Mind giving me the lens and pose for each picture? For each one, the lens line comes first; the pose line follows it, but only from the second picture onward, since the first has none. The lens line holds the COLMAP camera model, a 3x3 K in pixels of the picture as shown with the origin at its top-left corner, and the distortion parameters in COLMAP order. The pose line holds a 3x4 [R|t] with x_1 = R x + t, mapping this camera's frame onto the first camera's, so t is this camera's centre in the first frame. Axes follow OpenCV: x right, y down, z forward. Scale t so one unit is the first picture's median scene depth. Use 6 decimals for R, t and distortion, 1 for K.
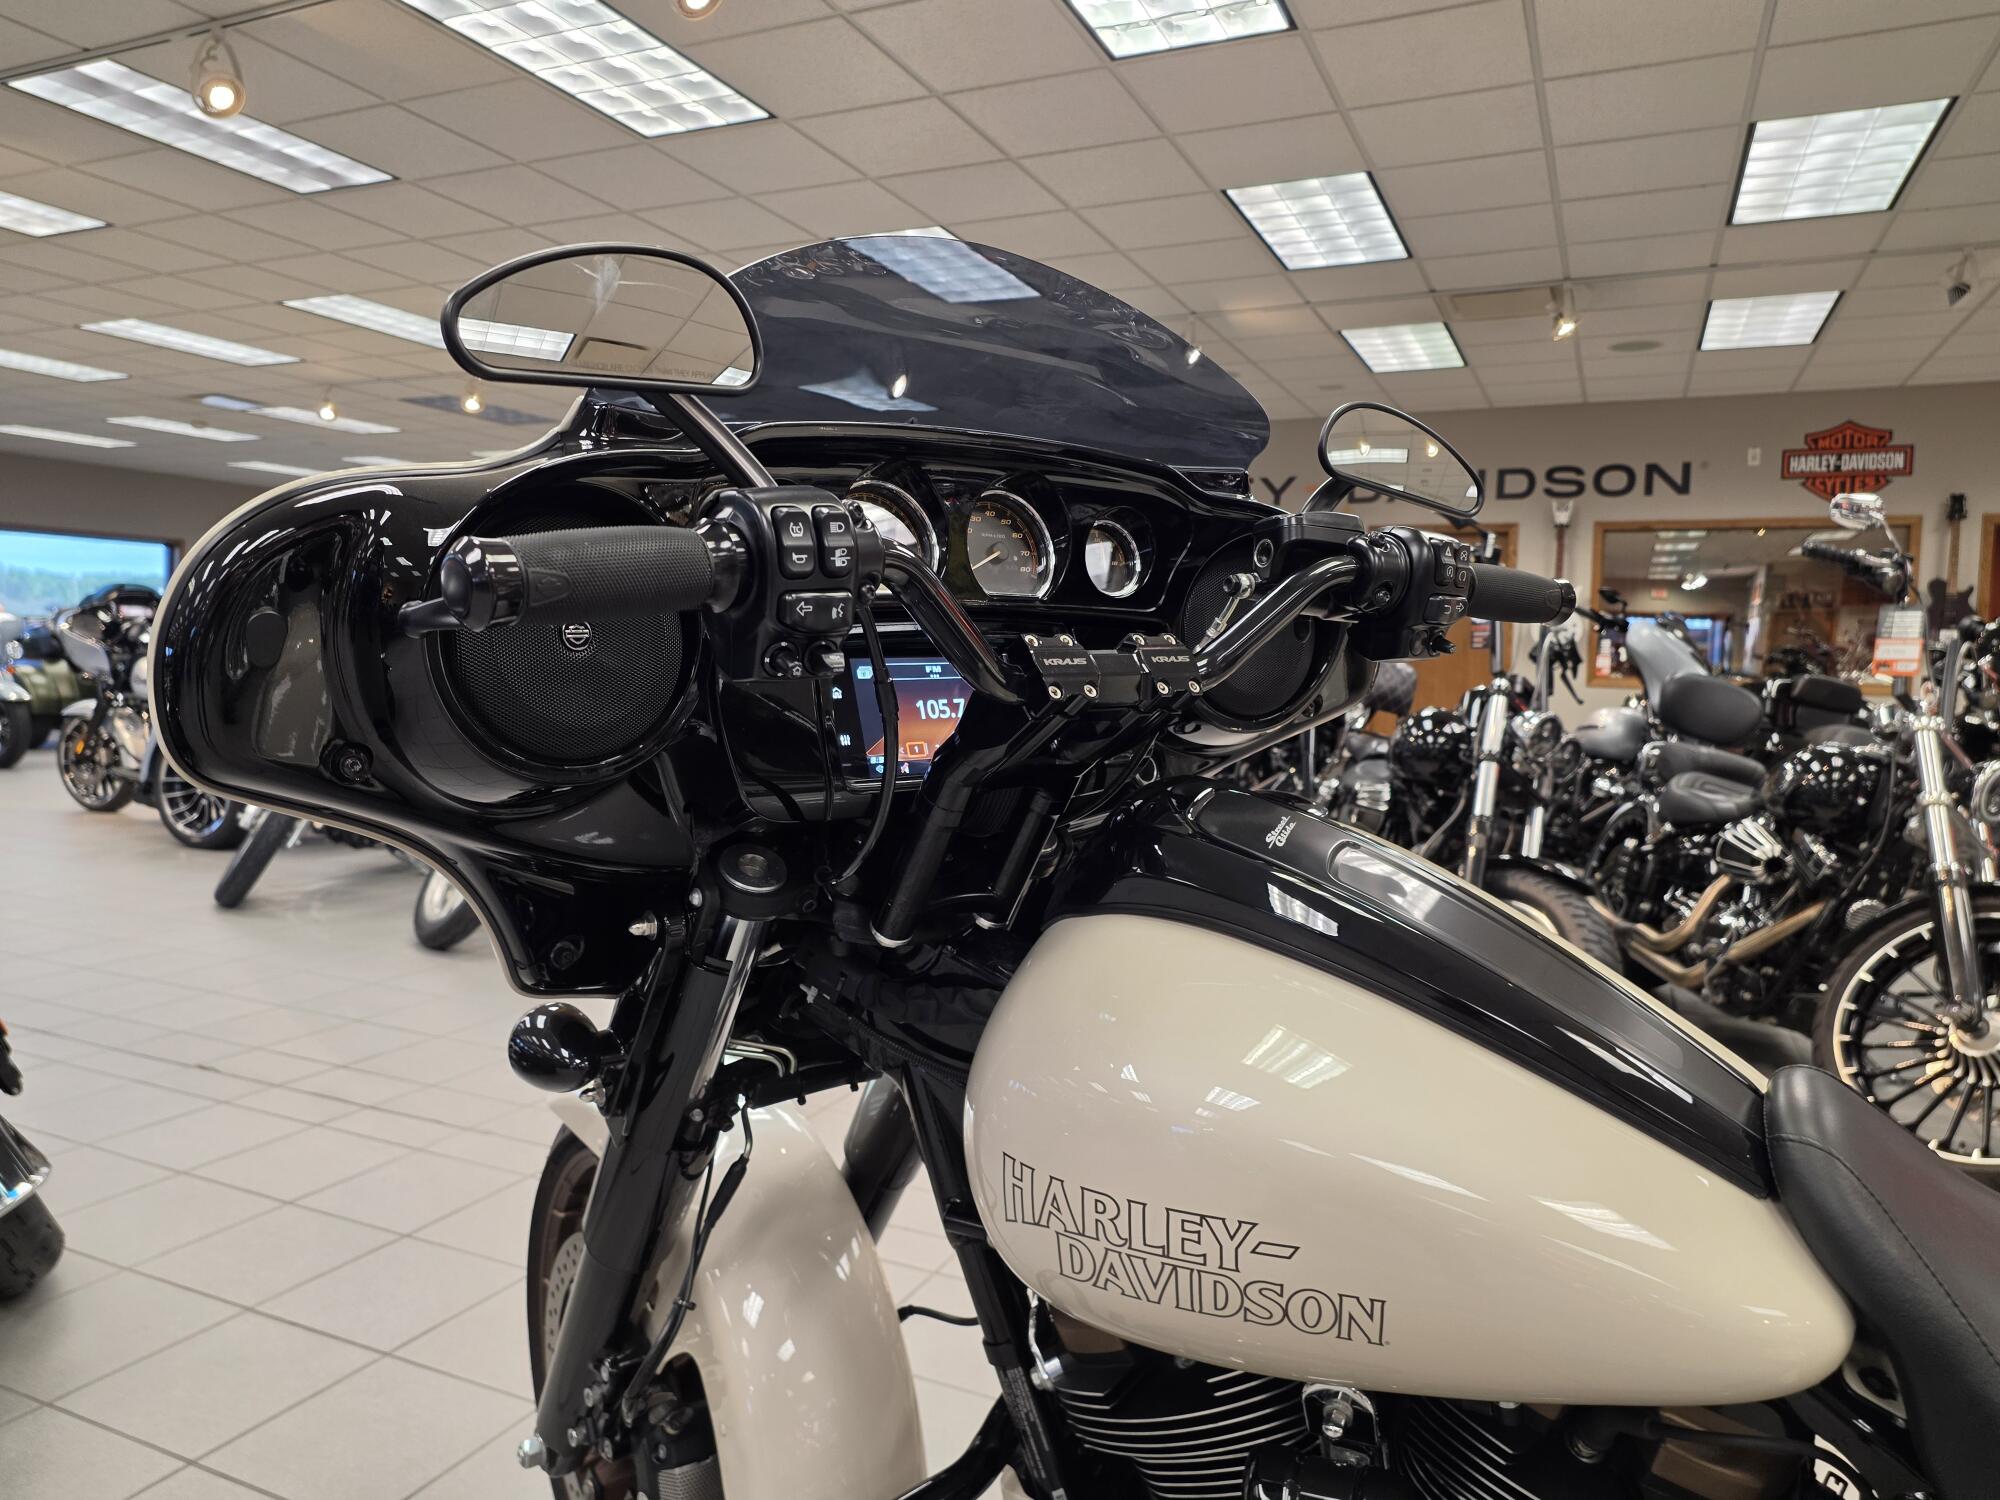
lens RADIAL K [[1334.2, 0, 993.6], [0, 1334.2, 711.3], [0, 0, 1]] dist [0.067496, -0.045050]
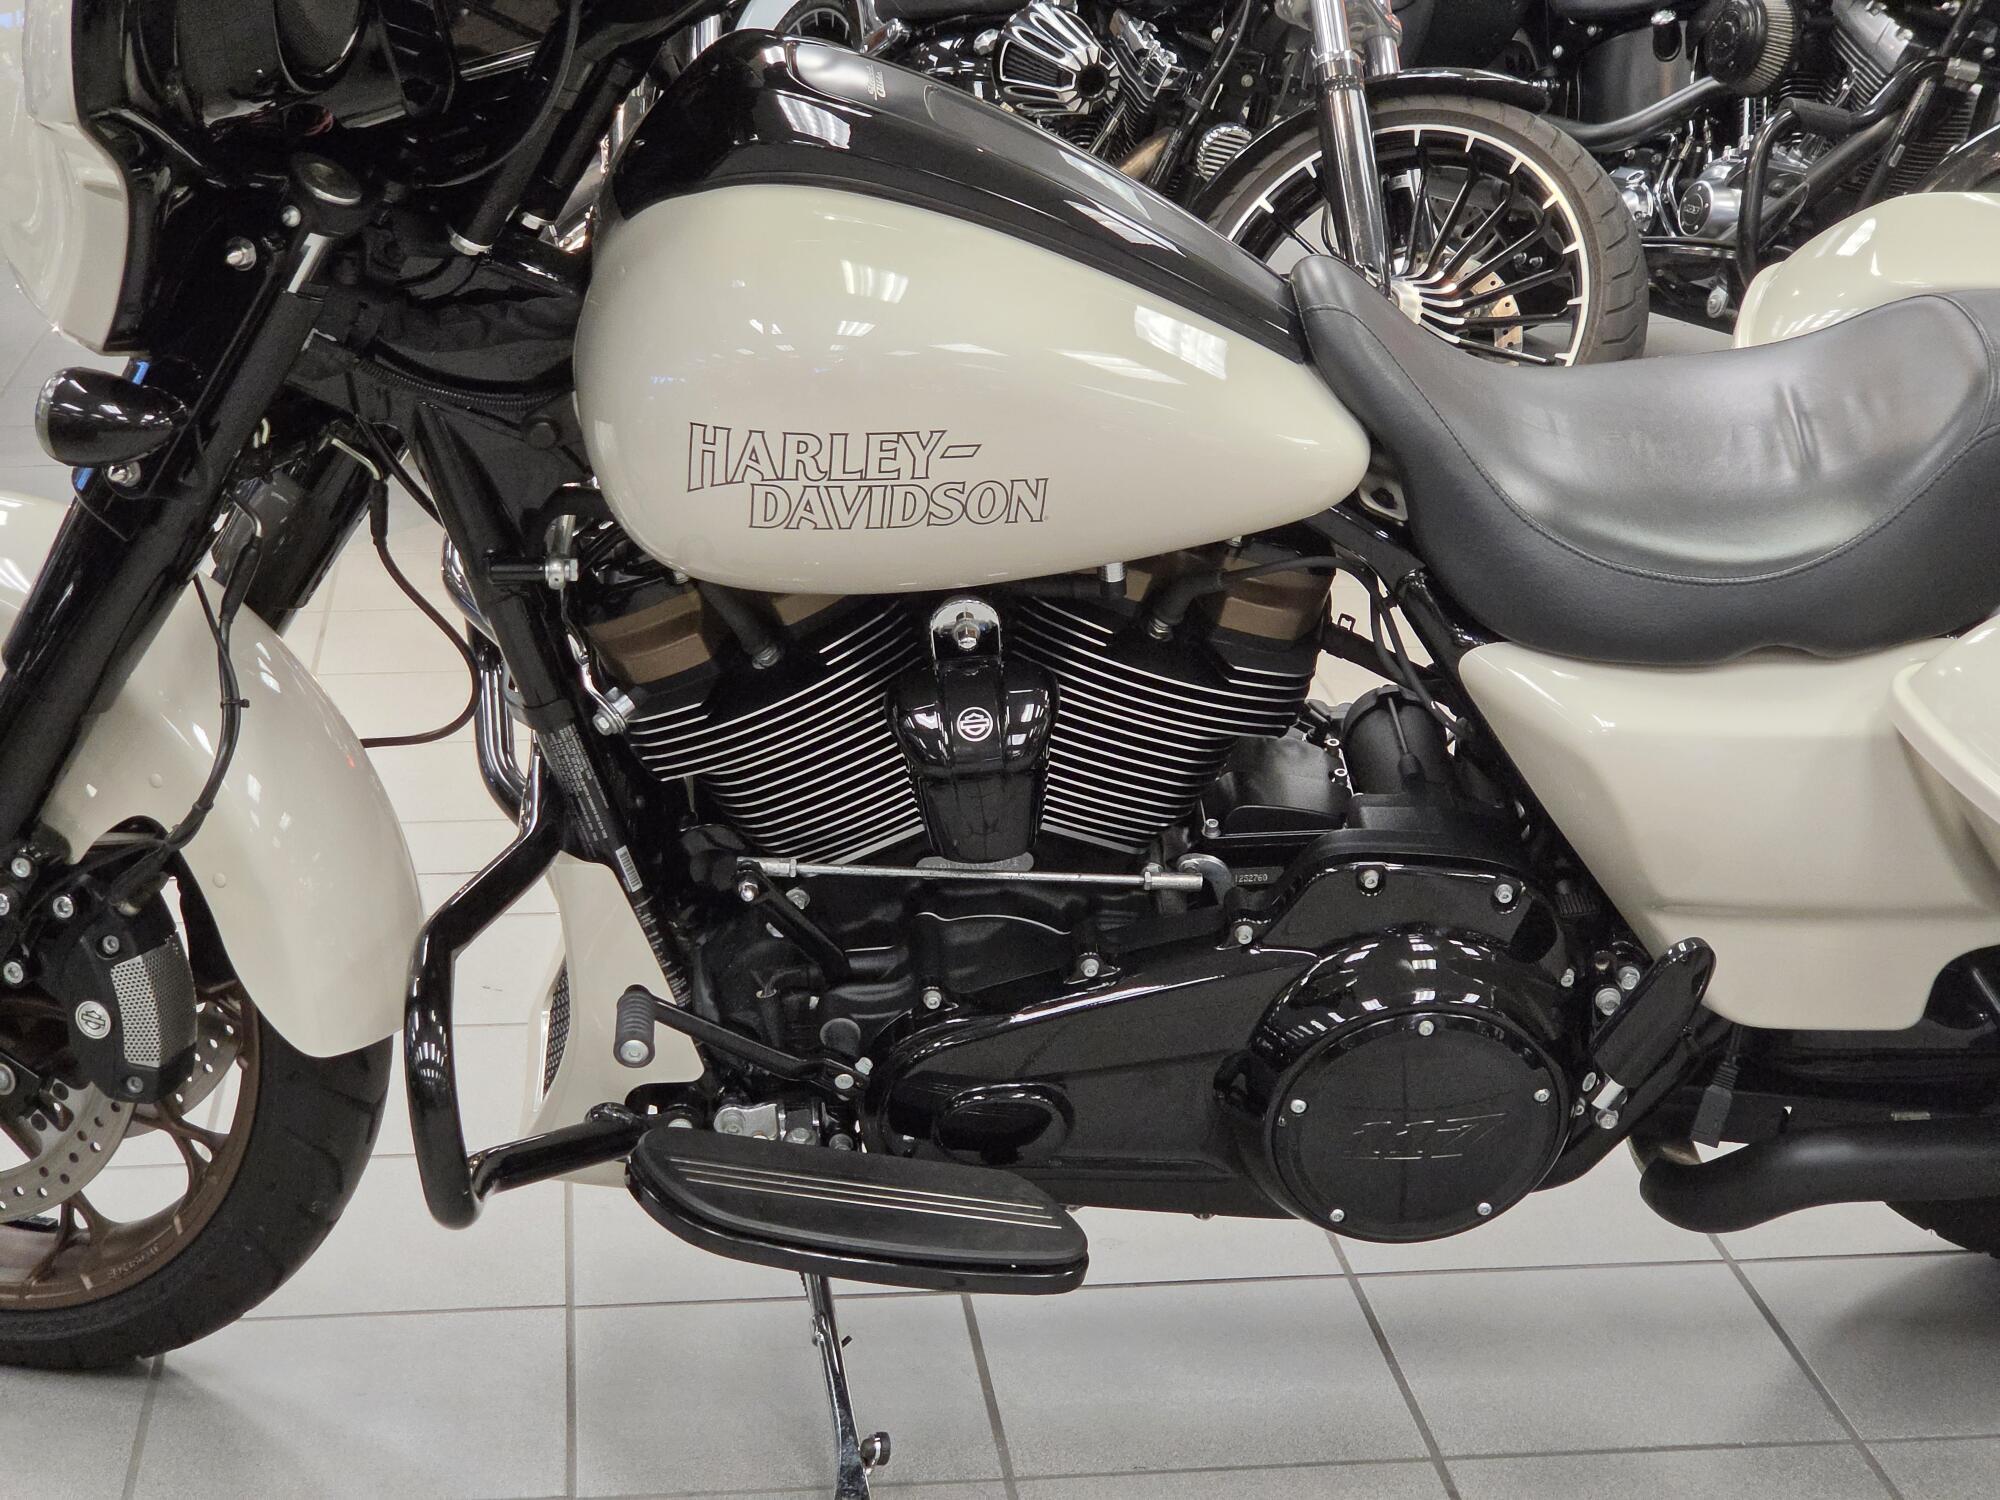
lens RADIAL K [[3811.5, 0, 997.7], [0, 3811.5, 816.9], [0, 0, 1]] dist [-0.076539, 0.492719]
pose [[0.853657, -0.182724, 0.487731, -0.291305], [0.043348, 0.958116, 0.283080, -0.043556], [-0.519029, -0.220511, 0.825823, -0.362090]]
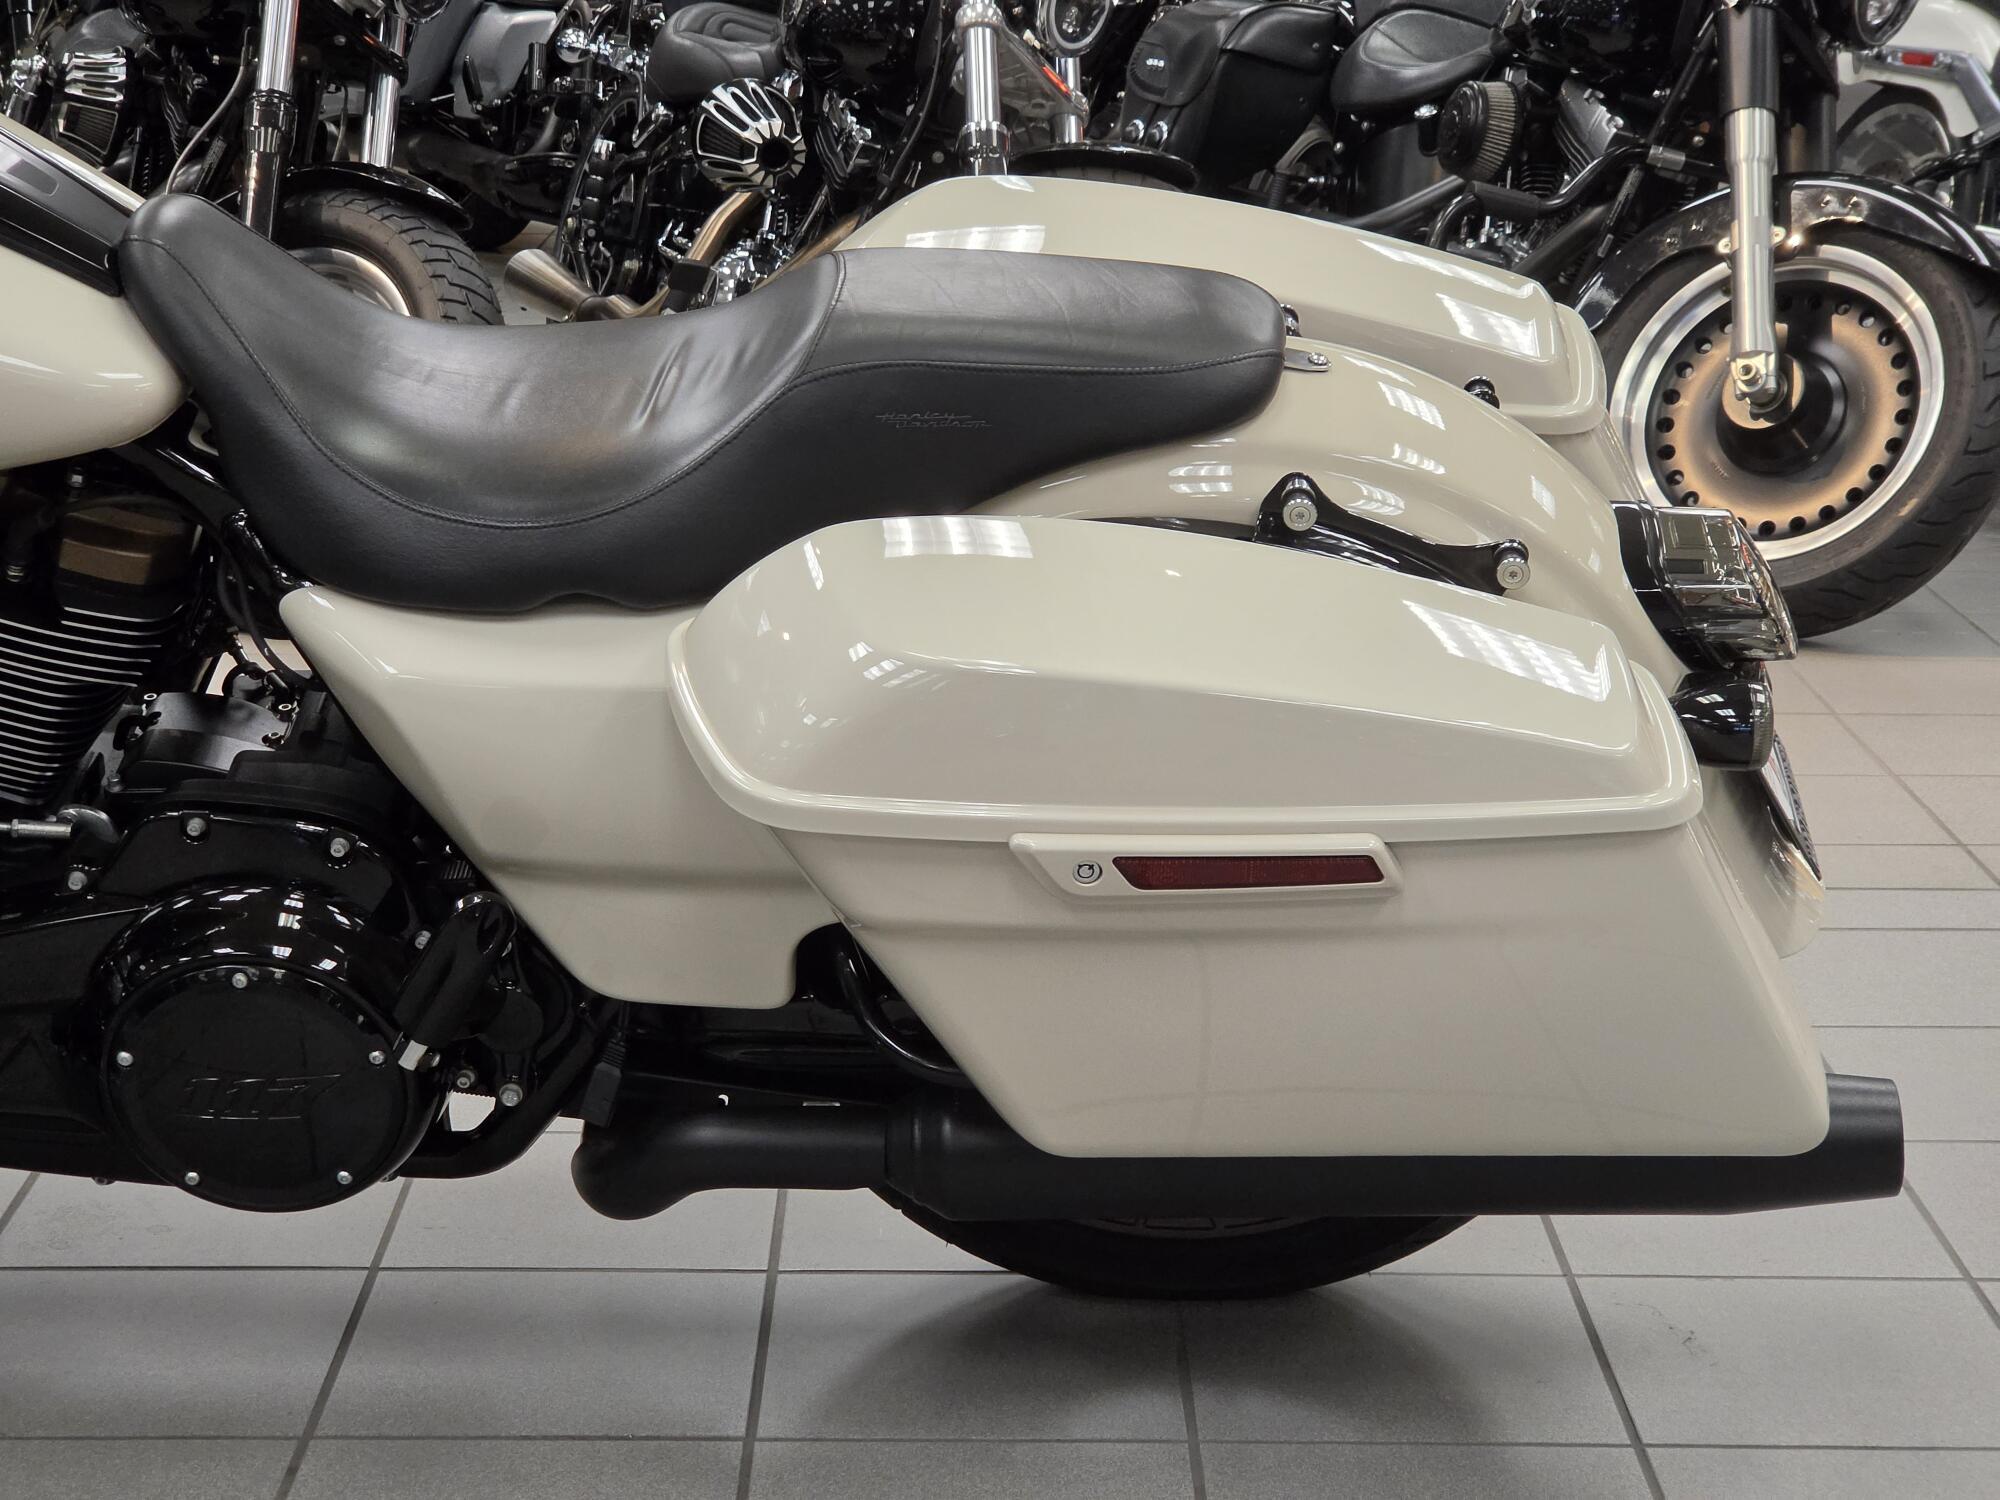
lens RADIAL K [[3777.5, 0, 996.3], [0, 3777.5, 748.5], [0, 0, 1]] dist [0.019782, 0.187858]
pose [[0.902503, -0.124425, 0.412319, -0.026979], [0.034977, 0.975371, 0.217778, 0.014645], [-0.429262, -0.182123, 0.884627, -0.492721]]
